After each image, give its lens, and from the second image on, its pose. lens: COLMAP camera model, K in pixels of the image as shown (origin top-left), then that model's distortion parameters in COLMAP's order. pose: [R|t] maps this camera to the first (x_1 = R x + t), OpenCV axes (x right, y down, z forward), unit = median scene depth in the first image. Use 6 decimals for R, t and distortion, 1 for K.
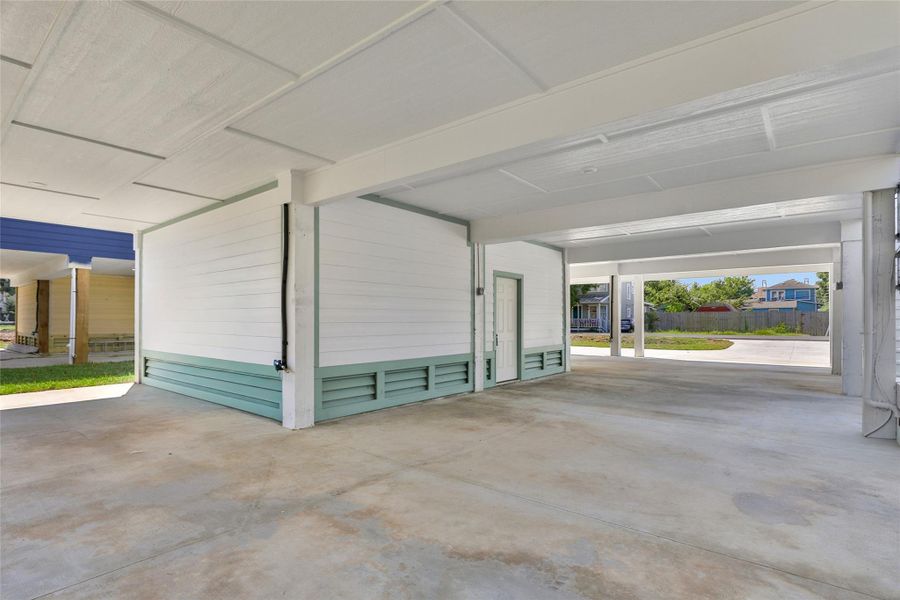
lens RADIAL K [[453.3, 0, 450.6], [0, 453.3, 316.2], [0, 0, 1]] dist [-0.025206, 0.003204]
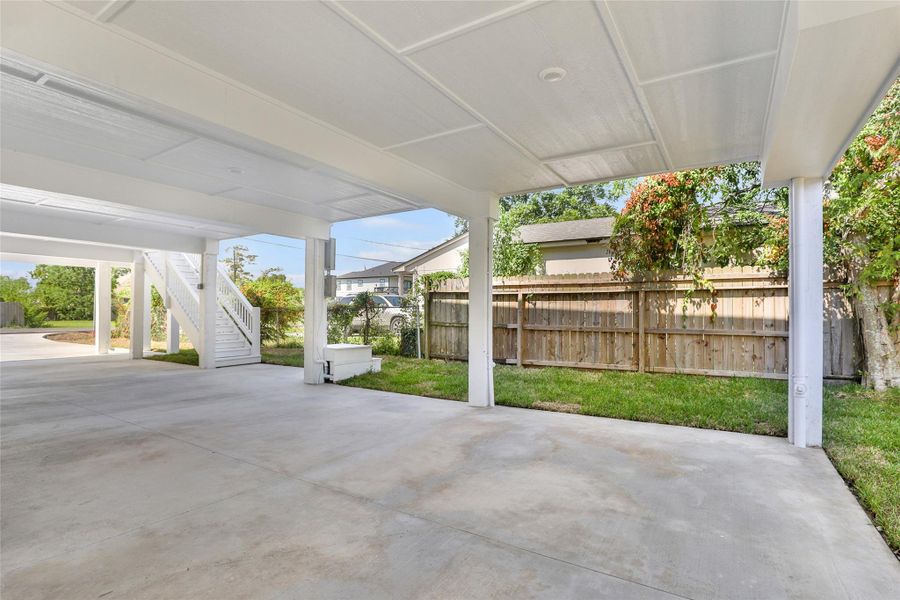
lens RADIAL K [[453.3, 0, 449.8], [0, 453.3, 306.5], [0, 0, 1]] dist [-0.025206, 0.003204]
pose [[-0.120282, 0.014832, 0.992629, -0.749119], [-0.012016, 0.999793, -0.016395, 0.005813], [-0.992667, -0.013899, -0.120079, 0.592094]]
